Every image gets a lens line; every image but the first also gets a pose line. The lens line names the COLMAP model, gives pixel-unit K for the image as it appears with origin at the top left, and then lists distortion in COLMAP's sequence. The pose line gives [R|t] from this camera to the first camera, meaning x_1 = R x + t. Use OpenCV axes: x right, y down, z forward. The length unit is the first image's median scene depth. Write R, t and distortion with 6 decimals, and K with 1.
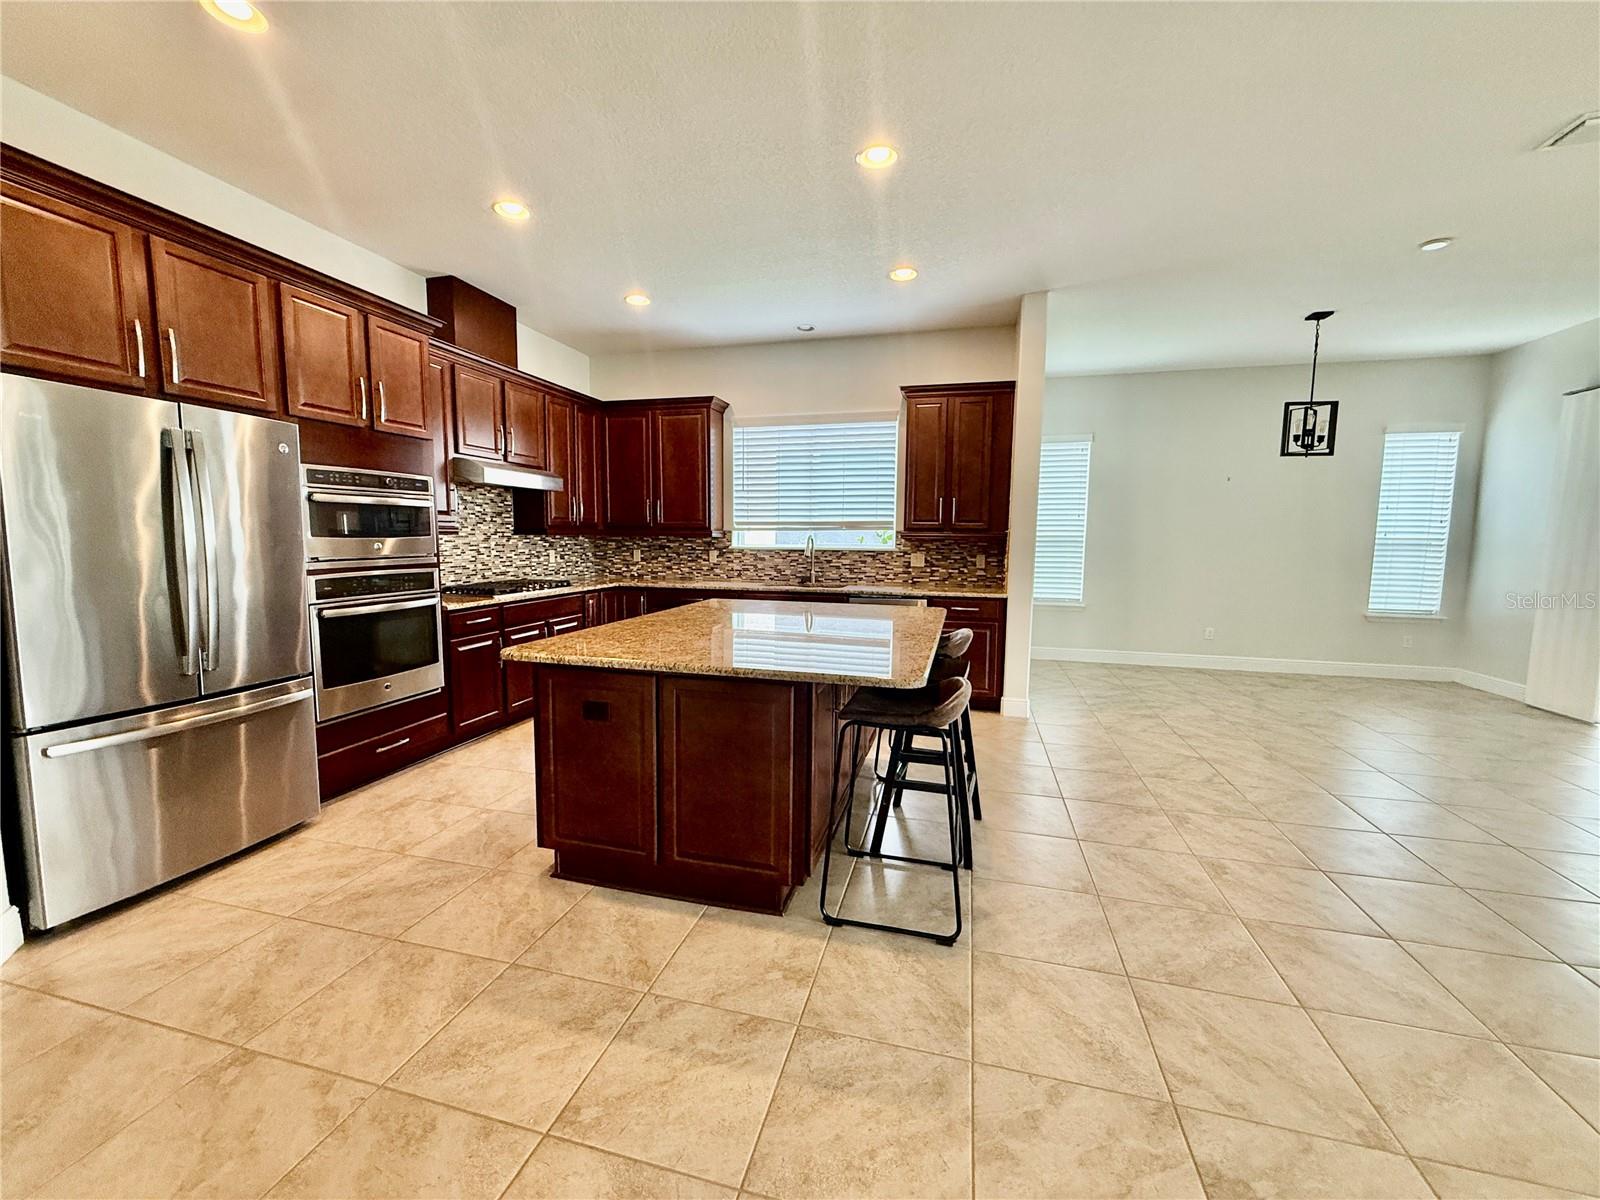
lens RADIAL K [[637.8, 0, 797.8], [0, 637.8, 598.2], [0, 0, 1]] dist [0.003952, -0.001082]
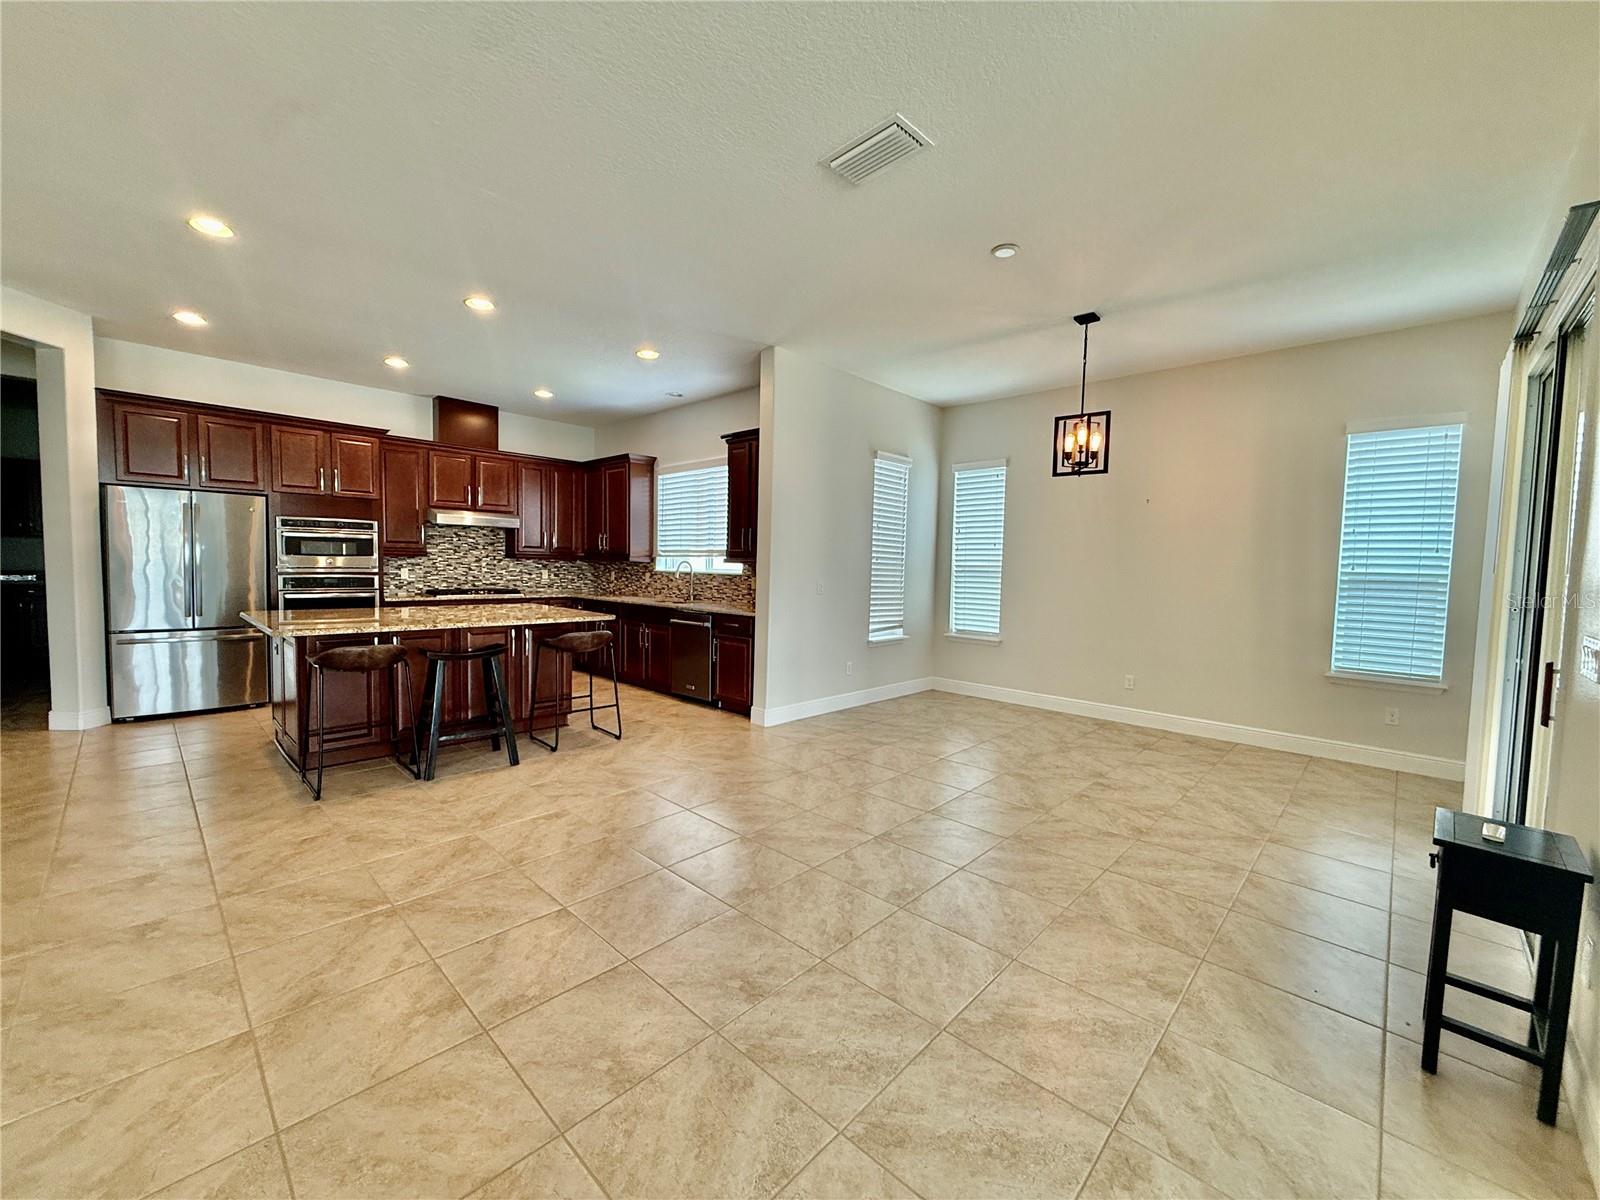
lens RADIAL K [[637.8, 0, 796.6], [0, 637.8, 601.8], [0, 0, 1]] dist [0.003952, -0.001082]
pose [[0.873372, 0.040390, -0.485375, 1.129945], [-0.062195, 0.997646, -0.028895, 0.001207], [0.483066, 0.055424, 0.873828, 0.067634]]
